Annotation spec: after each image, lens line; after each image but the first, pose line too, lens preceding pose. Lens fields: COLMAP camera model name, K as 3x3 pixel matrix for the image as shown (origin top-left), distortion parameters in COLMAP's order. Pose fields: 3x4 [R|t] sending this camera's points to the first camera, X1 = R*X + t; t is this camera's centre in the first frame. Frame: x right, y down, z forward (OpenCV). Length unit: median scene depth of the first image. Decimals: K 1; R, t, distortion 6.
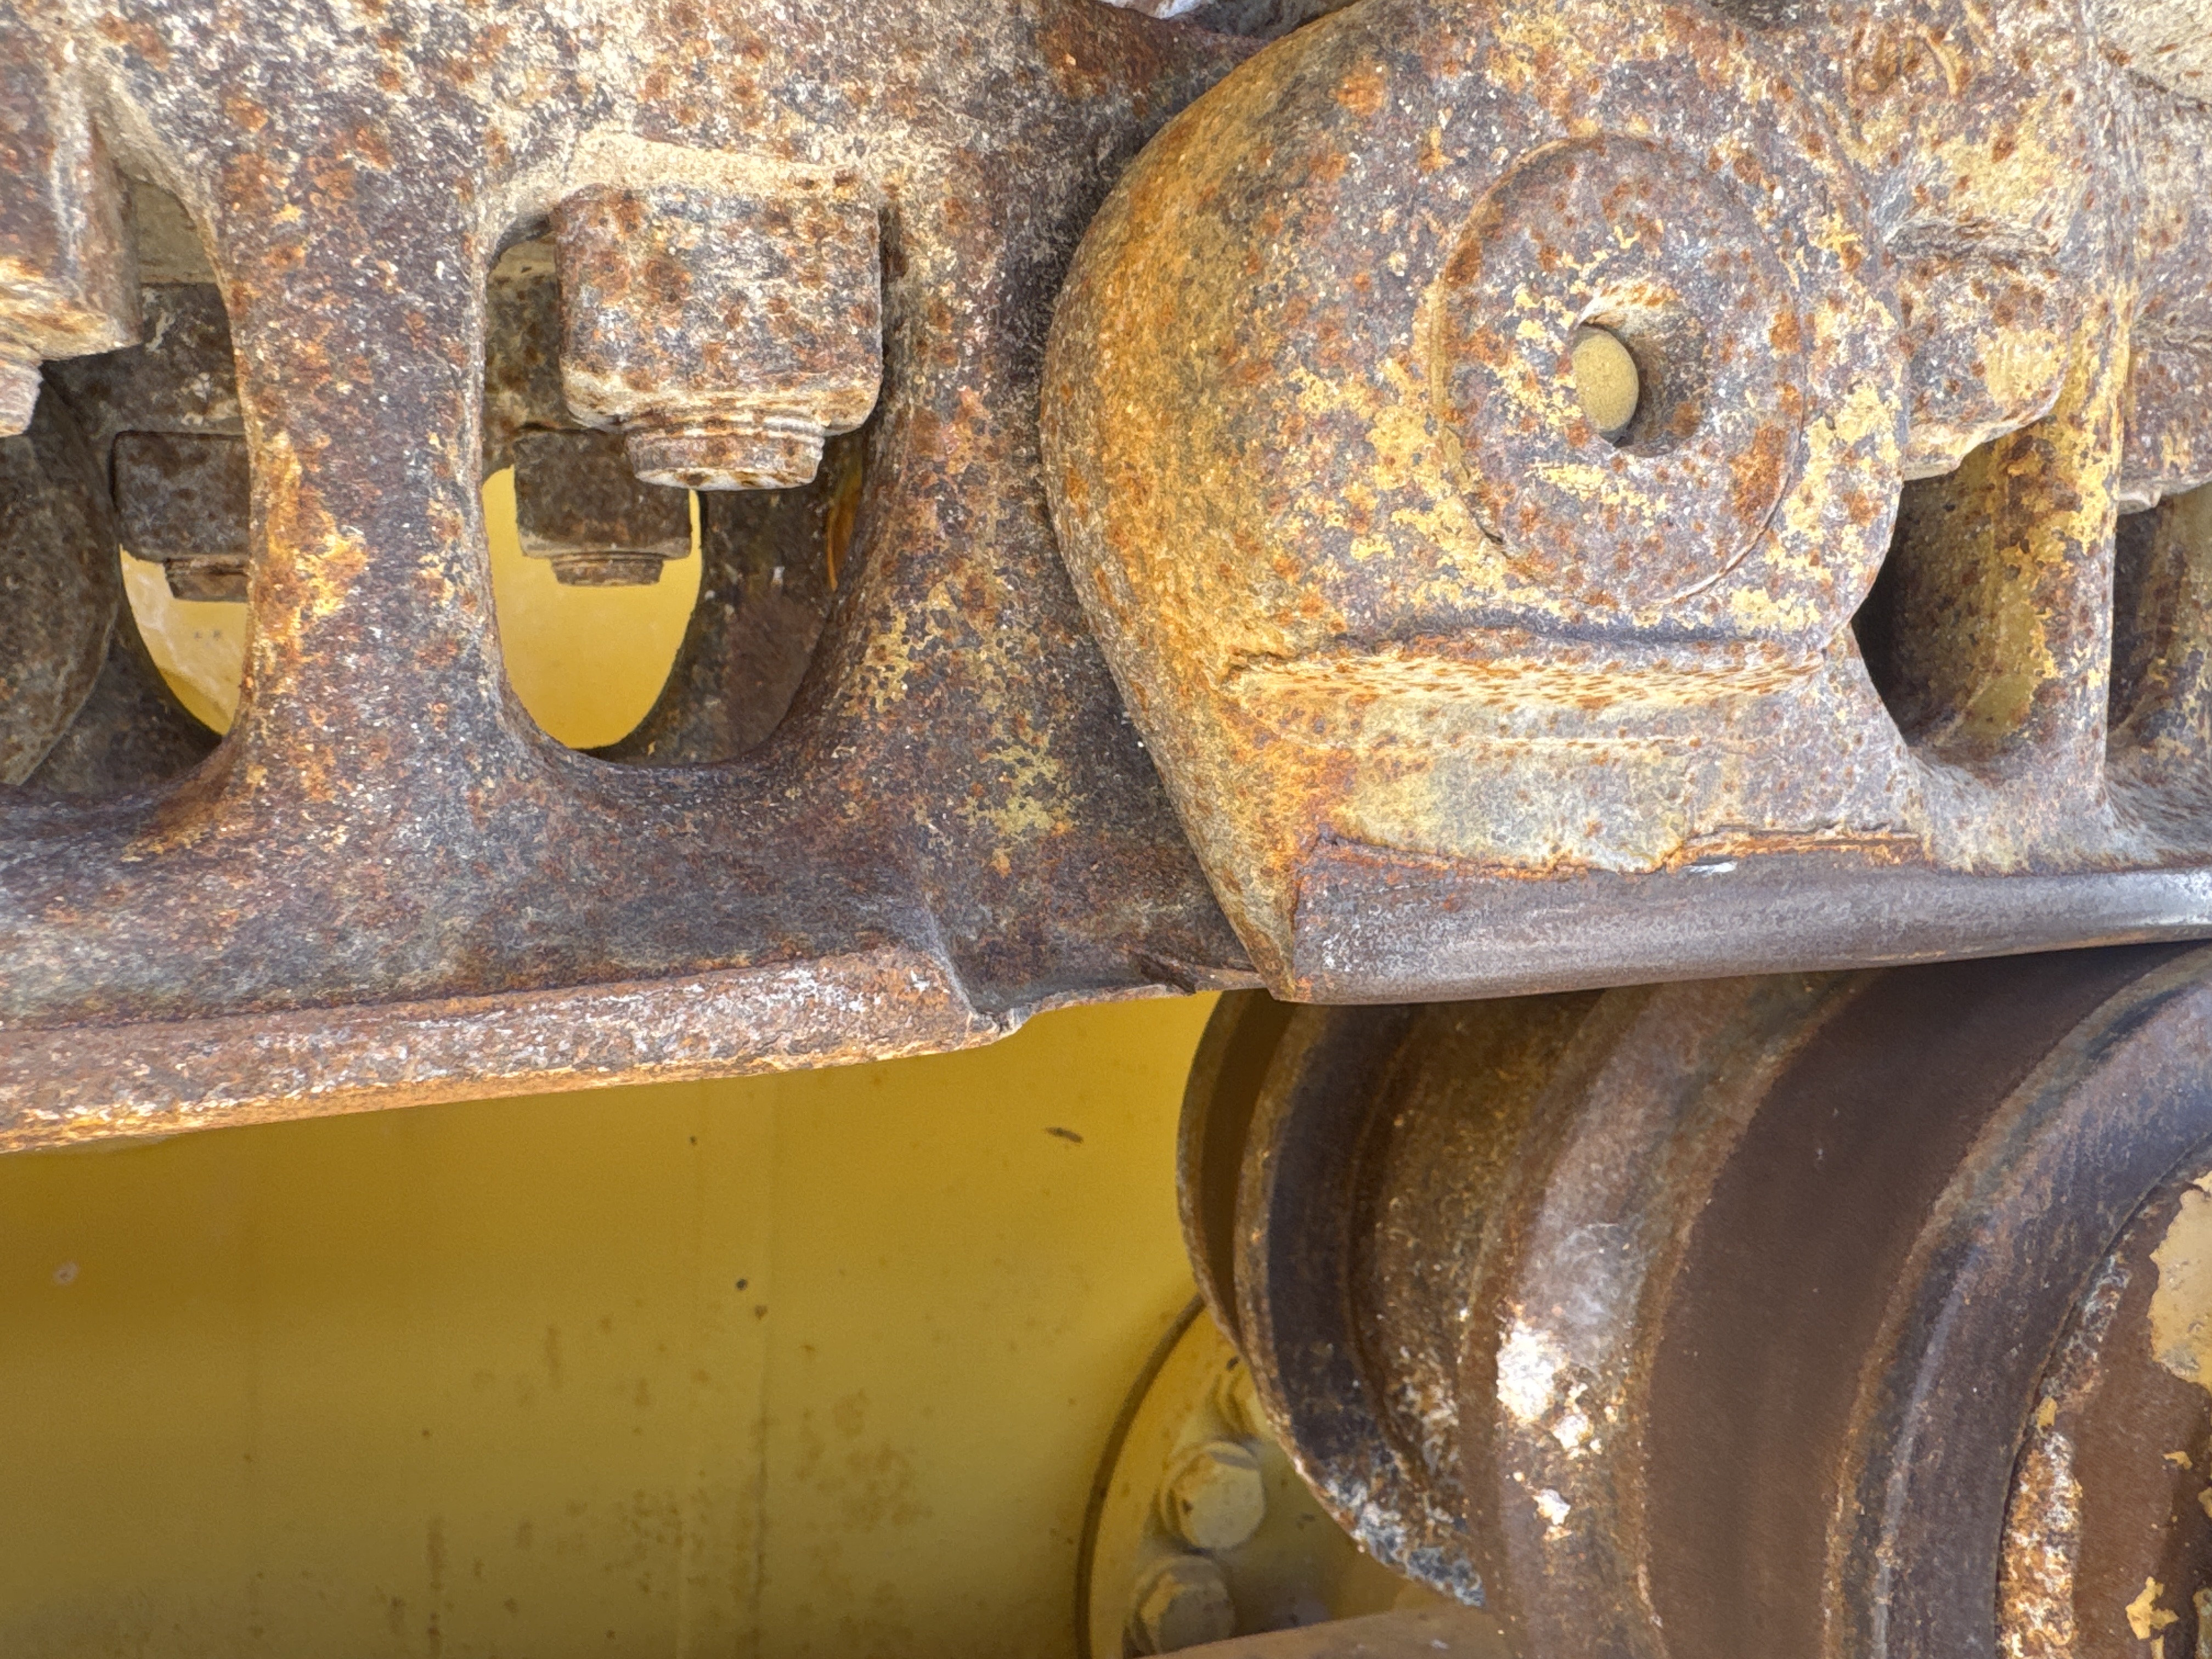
lens RADIAL K [[1583.1, 0, 1121.6], [0, 1583.1, 839.6], [0, 0, 1]] dist [-0.006484, 0.006033]
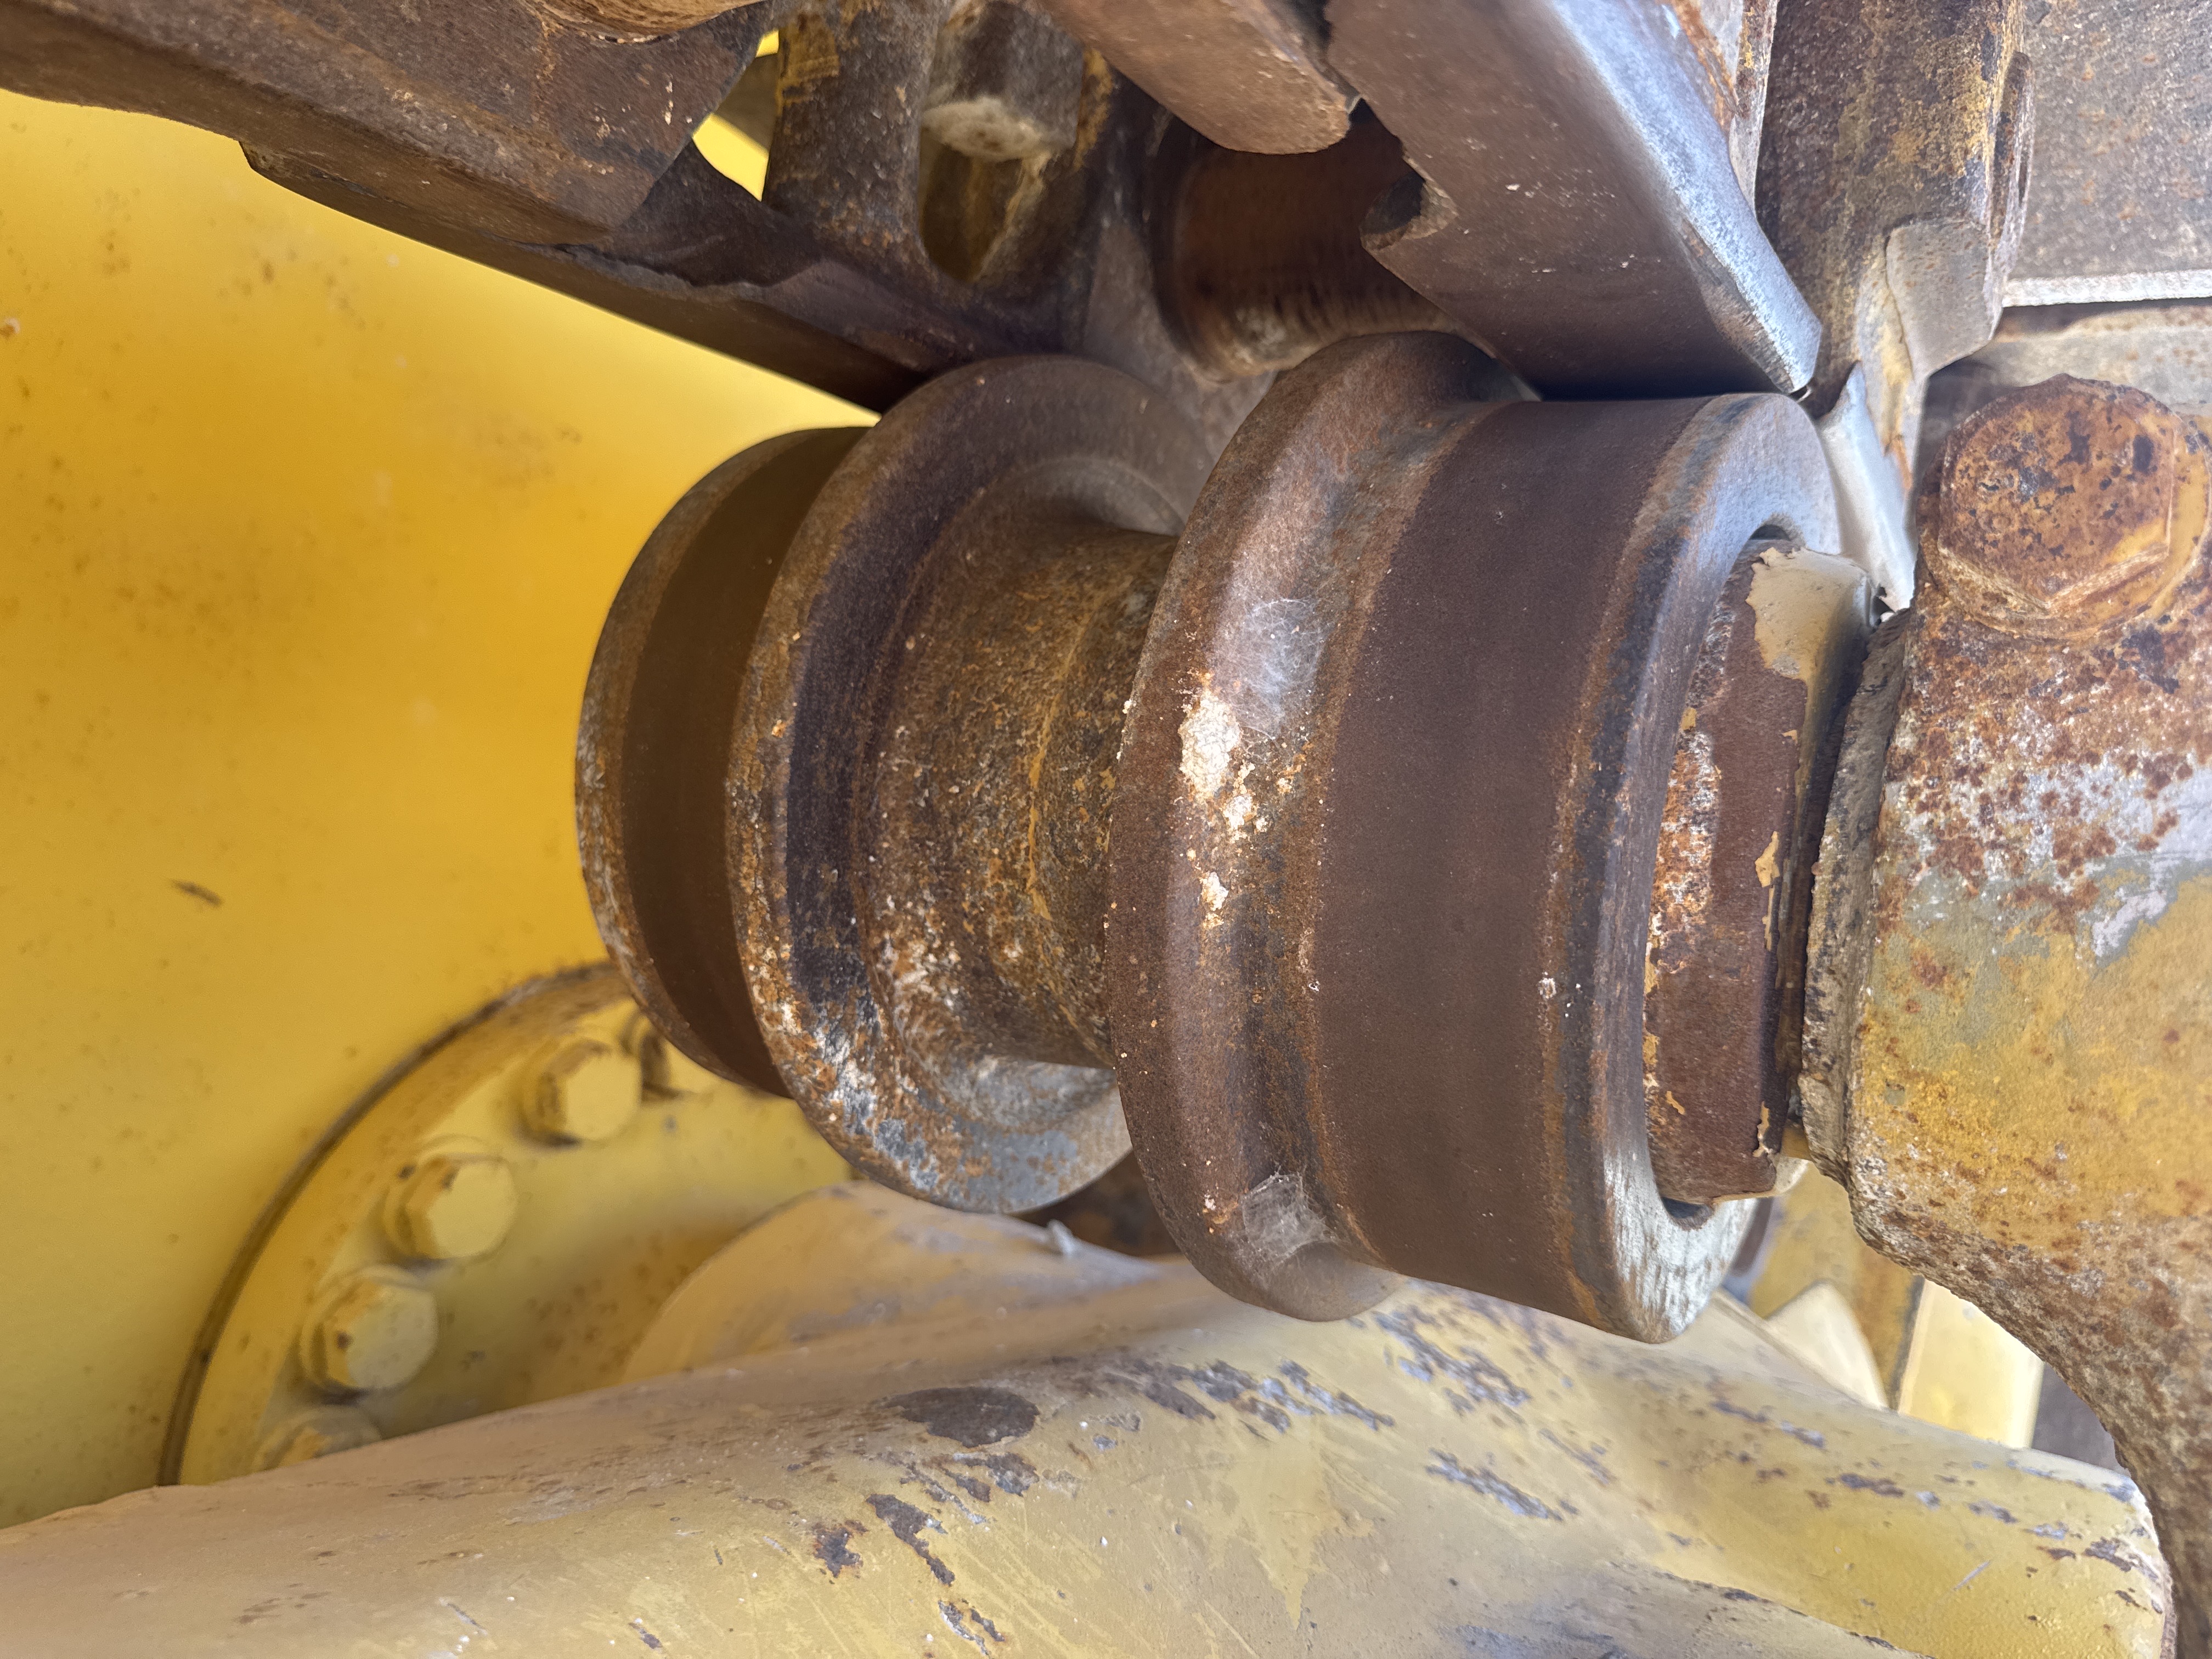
lens RADIAL K [[1602.4, 0, 1102.1], [0, 1602.4, 837.0], [0, 0, 1]] dist [0.089127, -0.131363]
pose [[0.822715, 0.075109, 0.563470, -0.341408], [-0.069269, 0.997092, -0.031770, 0.426833], [-0.564217, -0.012894, 0.825526, 0.229442]]
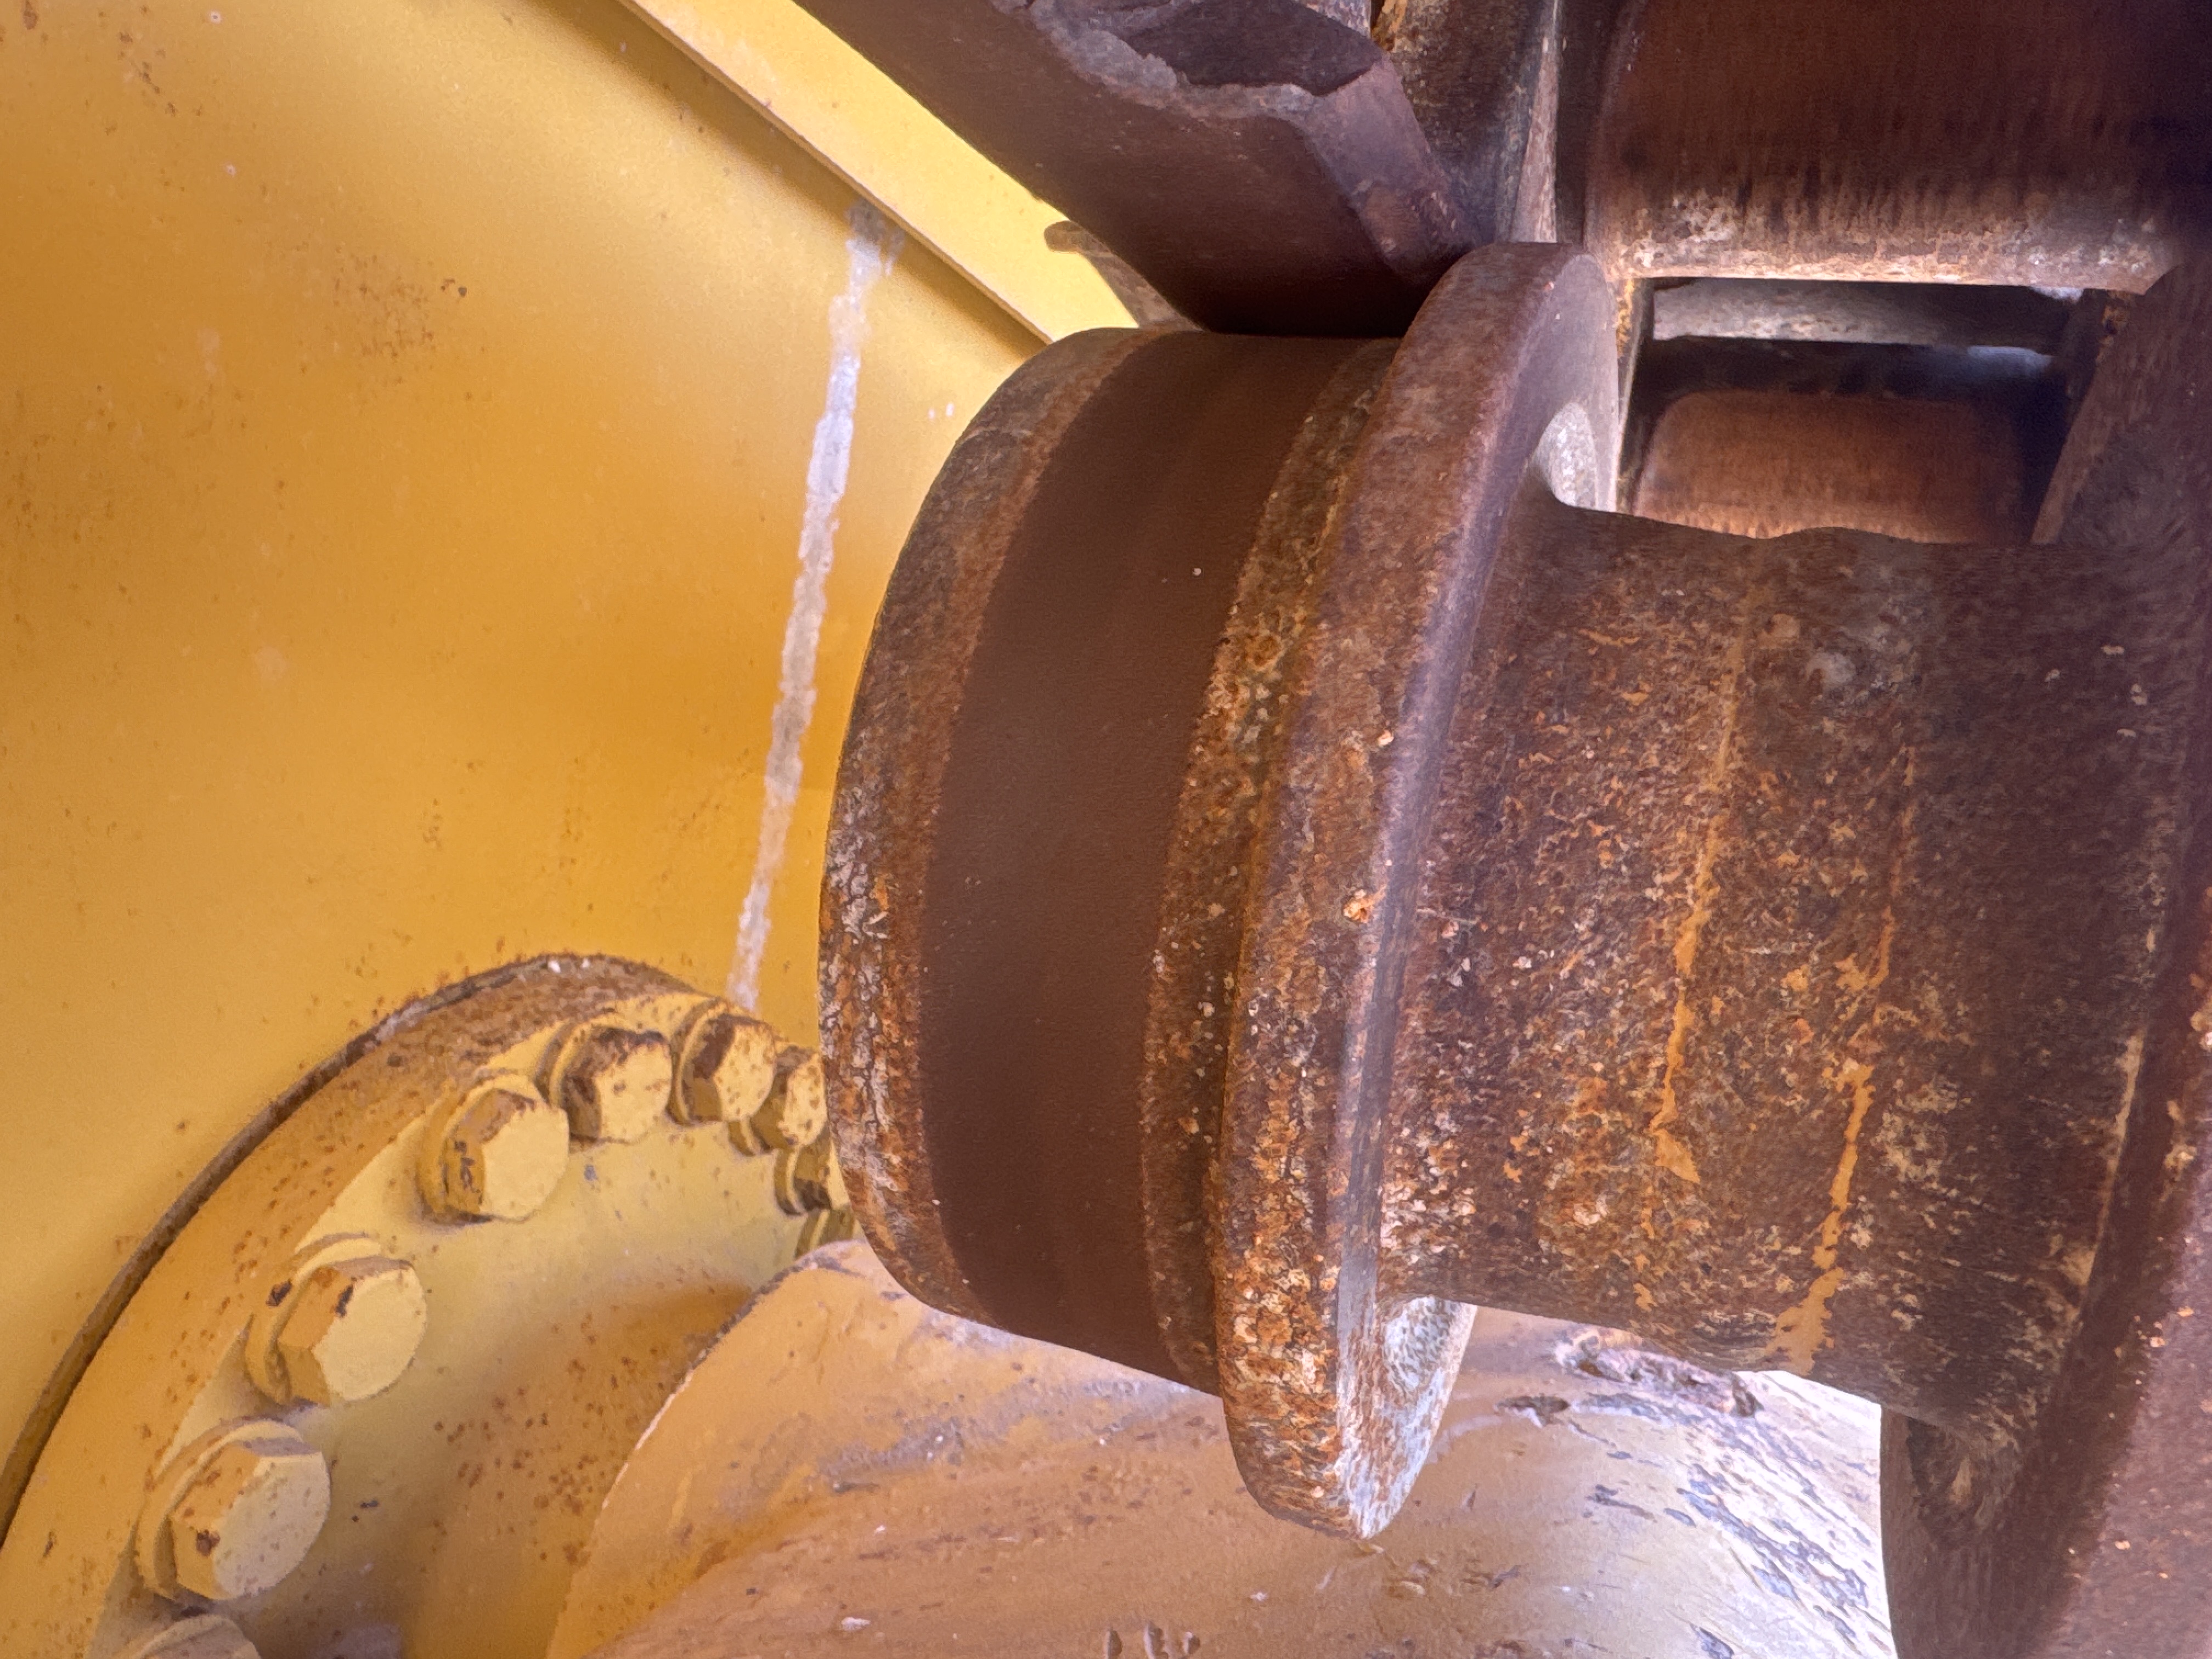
lens RADIAL K [[1584.6, 0, 1106.0], [0, 1584.6, 829.5], [0, 0, 1]] dist [0.010034, 0.004065]
pose [[0.704783, 0.029401, 0.708814, -0.411221], [-0.074775, 0.996654, 0.033010, 0.285028], [-0.705471, -0.076266, 0.704623, 0.937685]]
